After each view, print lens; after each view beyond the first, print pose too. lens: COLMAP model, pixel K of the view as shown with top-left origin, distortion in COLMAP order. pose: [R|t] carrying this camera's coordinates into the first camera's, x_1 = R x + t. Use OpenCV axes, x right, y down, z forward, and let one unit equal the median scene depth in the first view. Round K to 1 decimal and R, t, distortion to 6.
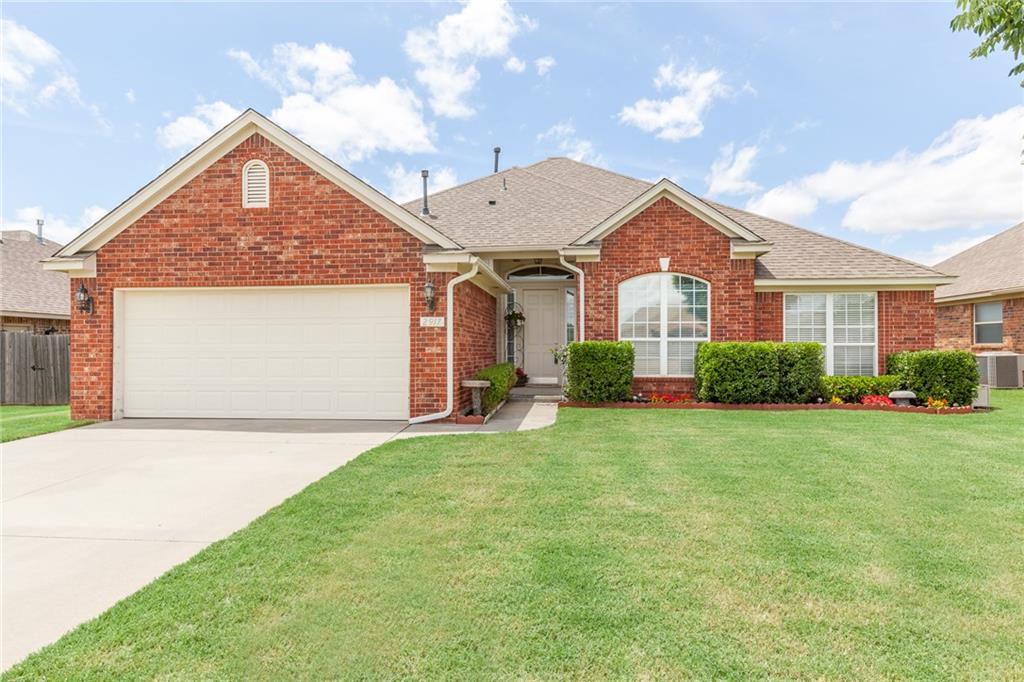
lens RADIAL K [[576.5, 0, 511.3], [0, 576.5, 344.3], [0, 0, 1]] dist [0.007116, 0.001494]
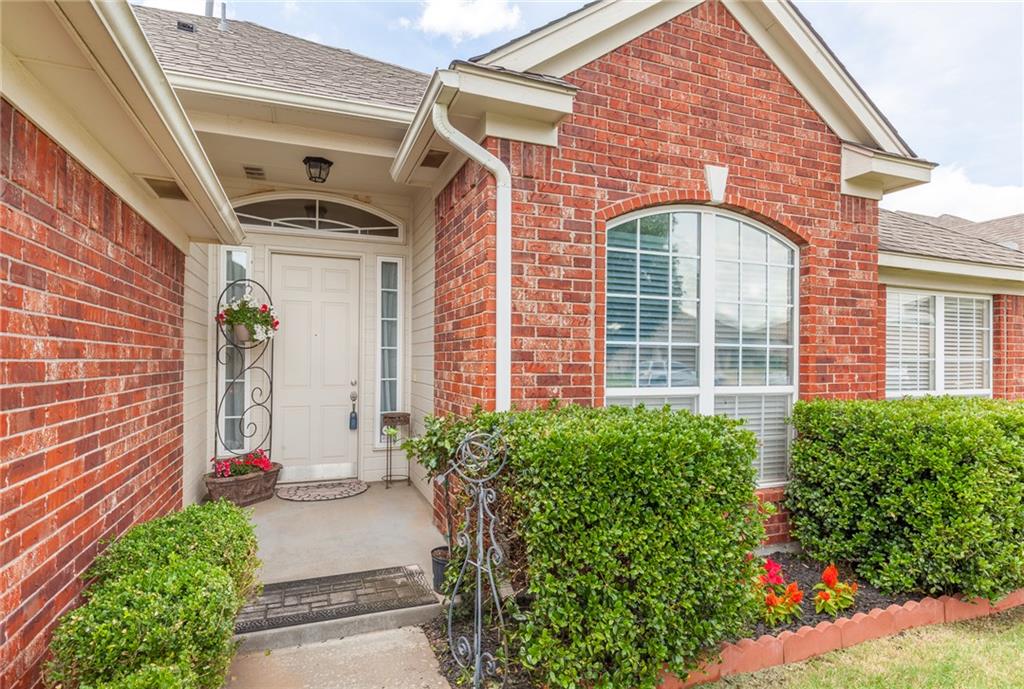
lens RADIAL K [[526.1, 0, 513.7], [0, 526.1, 355.8], [0, 0, 1]] dist [-0.002303, -0.000049]
pose [[0.886609, 0.008882, 0.462435, 0.001770], [-0.009347, 0.999955, -0.001287, -0.029215], [-0.462426, -0.003181, 0.886652, 0.757363]]
